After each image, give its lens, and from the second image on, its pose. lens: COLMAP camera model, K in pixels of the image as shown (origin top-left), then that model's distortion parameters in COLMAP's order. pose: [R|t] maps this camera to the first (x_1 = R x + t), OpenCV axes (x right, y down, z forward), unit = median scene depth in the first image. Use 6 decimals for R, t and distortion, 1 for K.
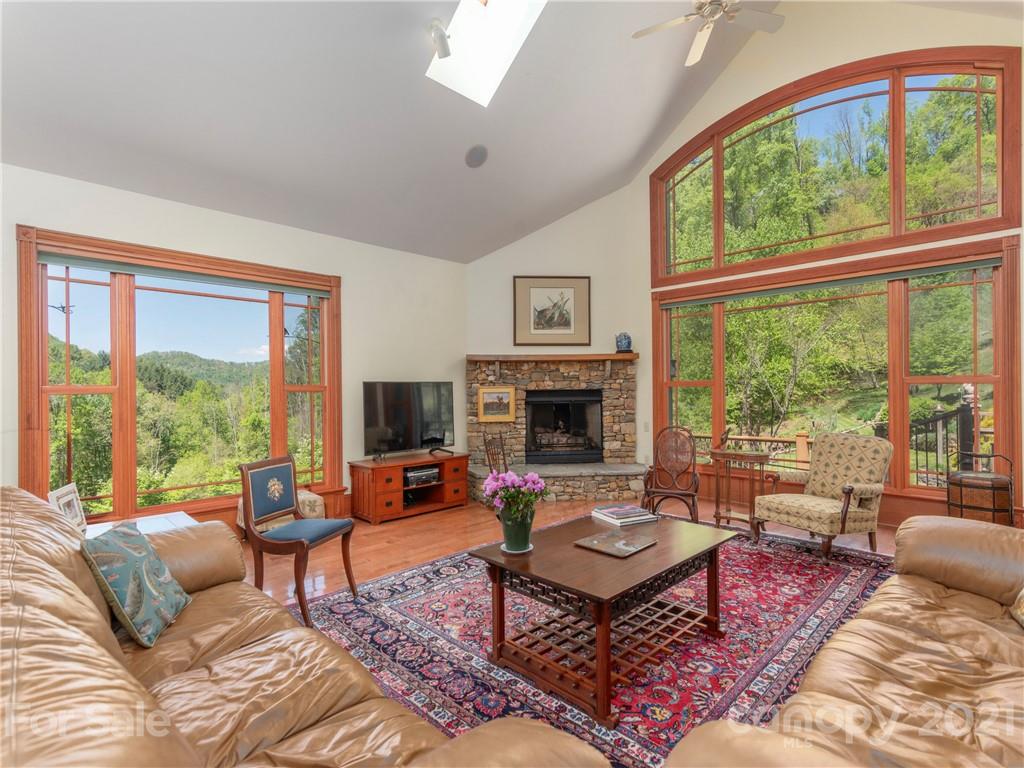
lens RADIAL K [[508.8, 0, 508.0], [0, 508.8, 384.9], [0, 0, 1]] dist [0.010335, -0.000300]
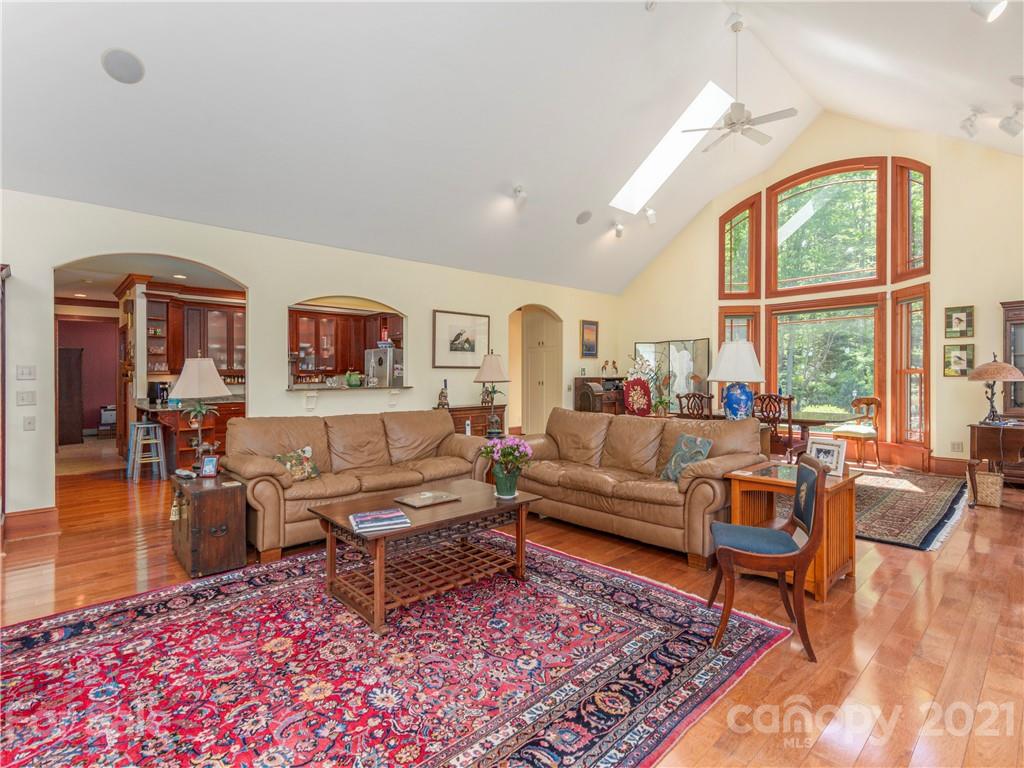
lens RADIAL K [[508.8, 0, 510.4], [0, 508.8, 381.6], [0, 0, 1]] dist [0.010335, -0.000300]
pose [[-0.999108, 0.022109, 0.035987, -0.018982], [0.022173, 0.999753, 0.001373, 0.009773], [-0.035948, 0.002170, -0.999351, 0.873445]]
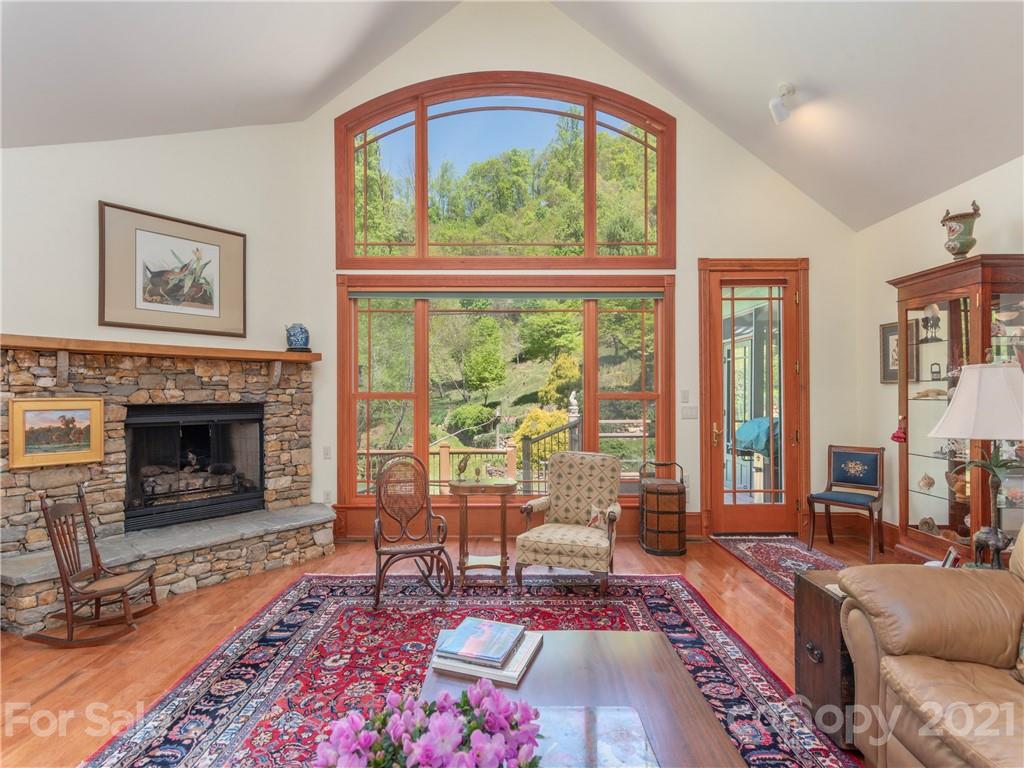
lens RADIAL K [[508.8, 0, 513.0], [0, 508.8, 393.6], [0, 0, 1]] dist [0.010335, -0.000300]
pose [[0.706361, 0.011531, 0.707758, -0.066185], [-0.013294, 0.999907, -0.003023, -0.006037], [-0.707727, -0.007274, 0.706448, 0.281578]]
